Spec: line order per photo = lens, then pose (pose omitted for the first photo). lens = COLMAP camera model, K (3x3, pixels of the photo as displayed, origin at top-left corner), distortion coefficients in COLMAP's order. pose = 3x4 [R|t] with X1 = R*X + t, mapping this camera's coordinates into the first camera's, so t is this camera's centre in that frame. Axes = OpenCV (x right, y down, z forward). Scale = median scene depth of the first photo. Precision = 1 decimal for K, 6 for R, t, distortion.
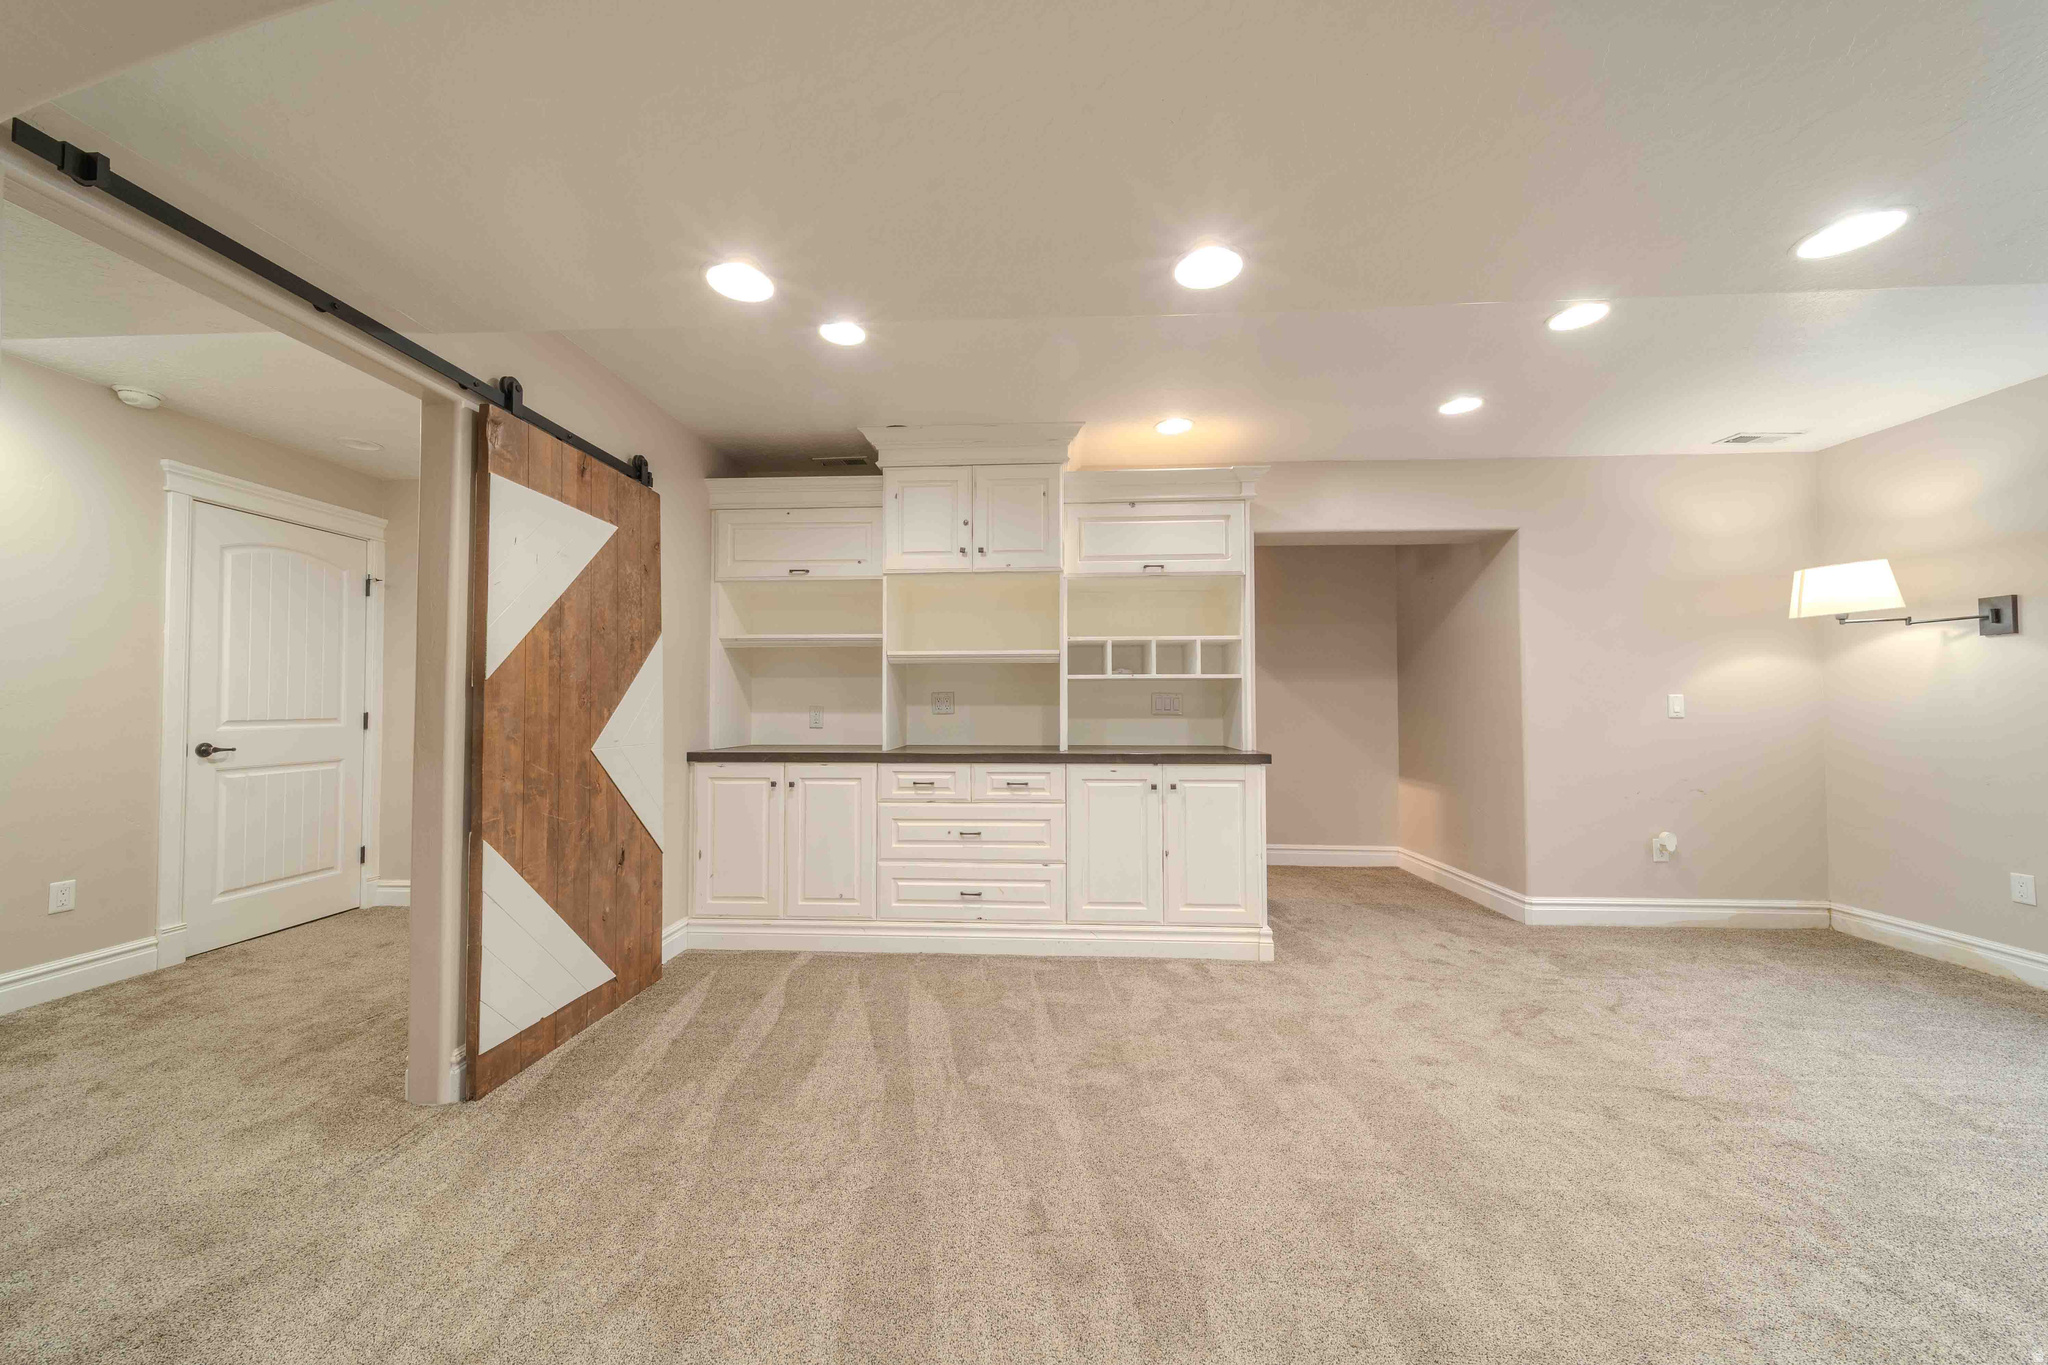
lens RADIAL K [[718.0, 0, 1011.3], [0, 718.0, 687.1], [0, 0, 1]] dist [0.007296, -0.000208]
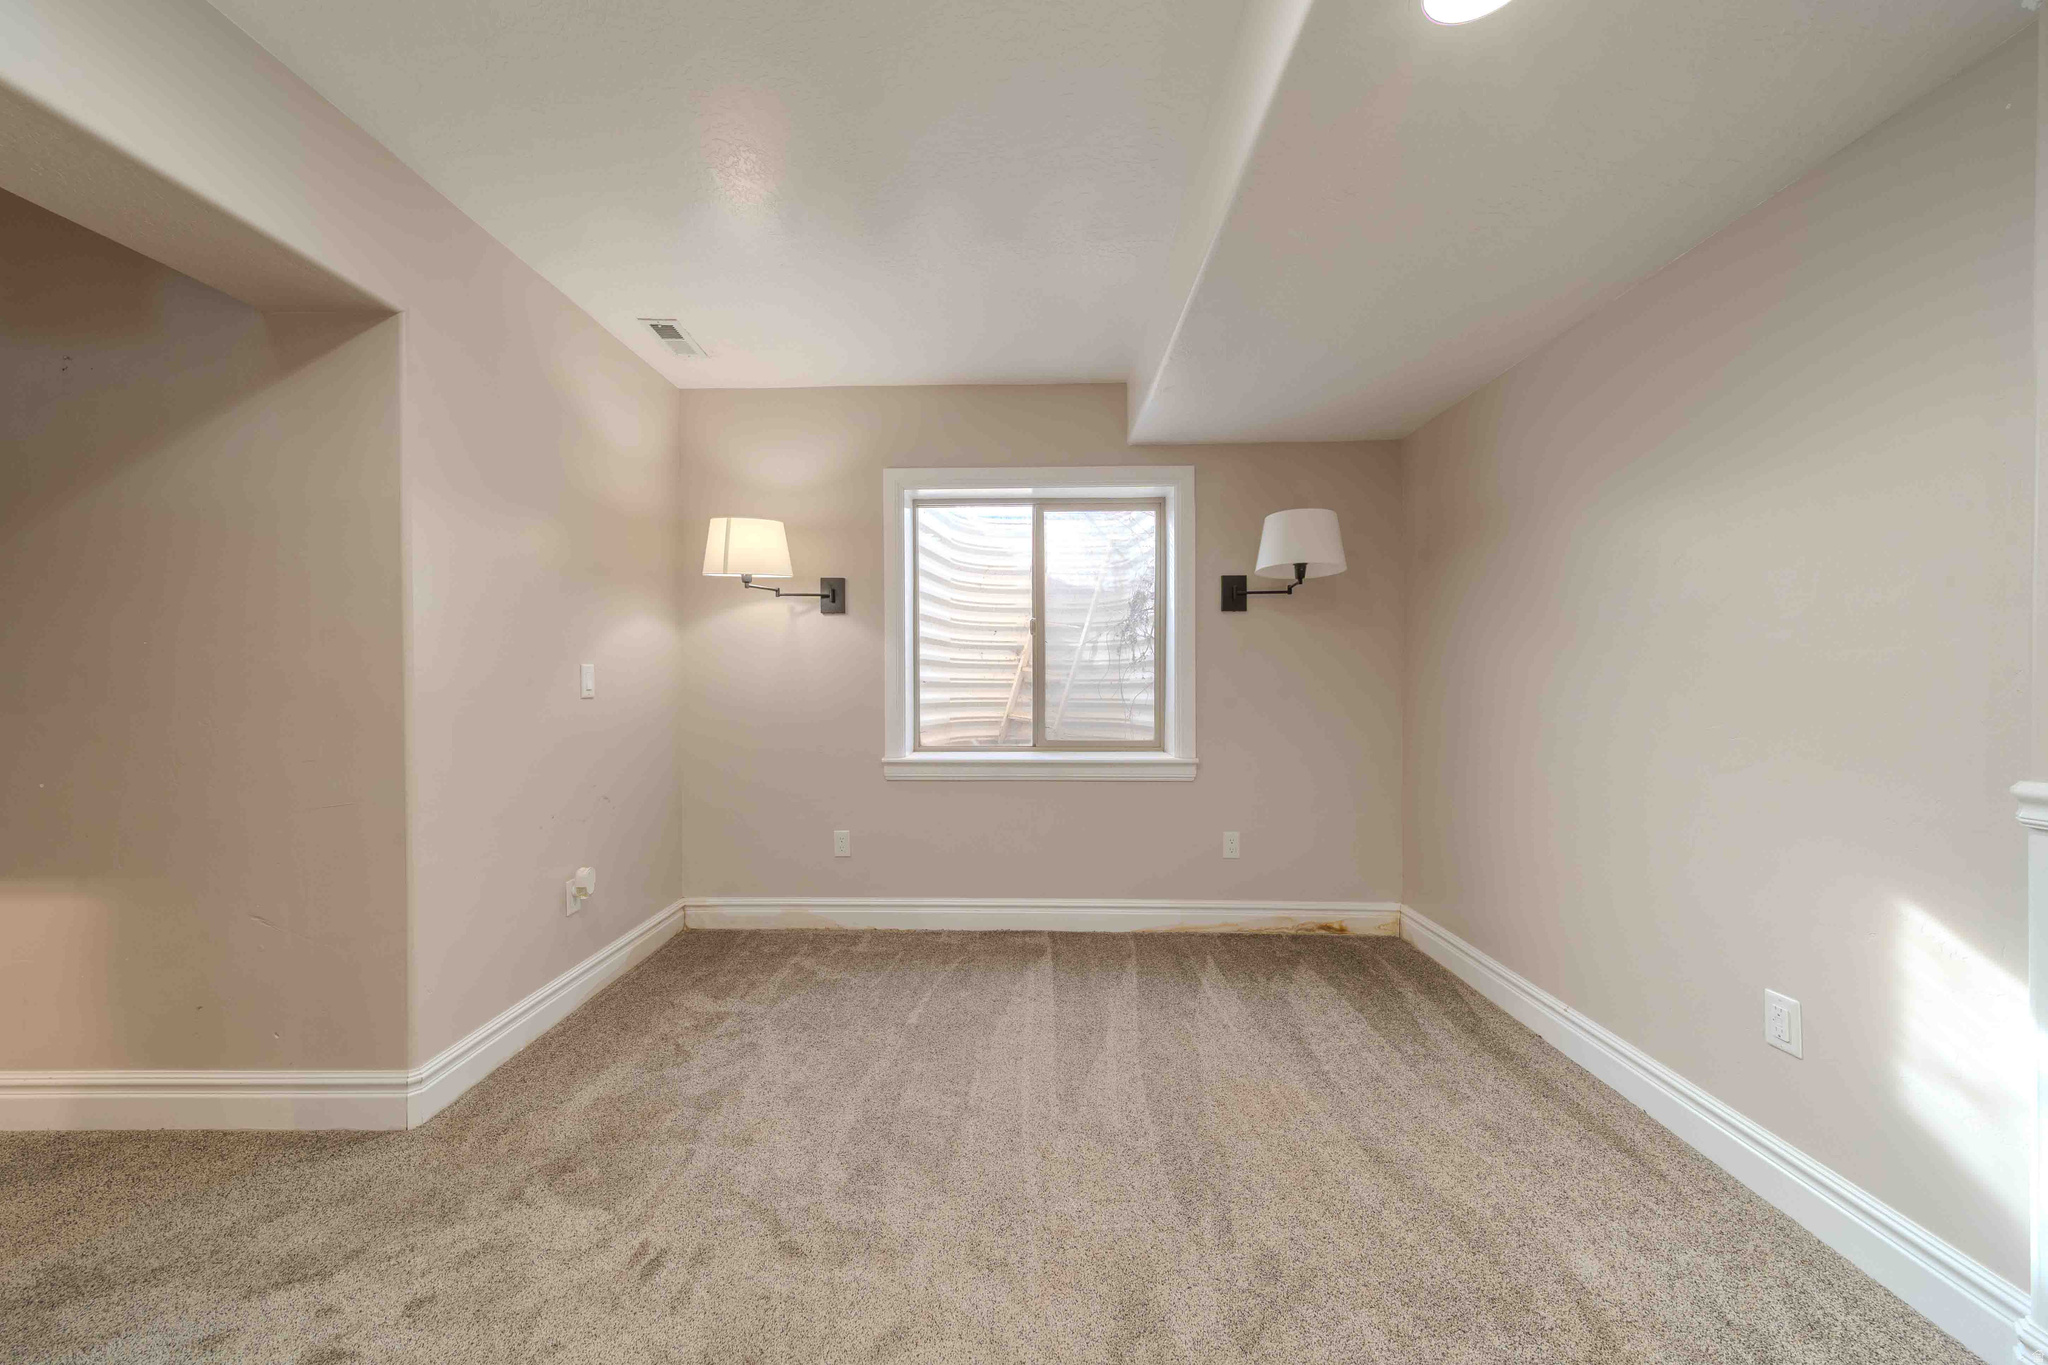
lens RADIAL K [[747.6, 0, 1024.0], [0, 747.6, 682.5], [0, 0, 1]] dist [0.010750, 0.000030]
pose [[-0.022526, -0.007046, 0.999721, 0.224934], [-0.021489, 0.999748, 0.006562, 0.016695], [-0.999515, -0.021335, -0.022672, 0.693980]]
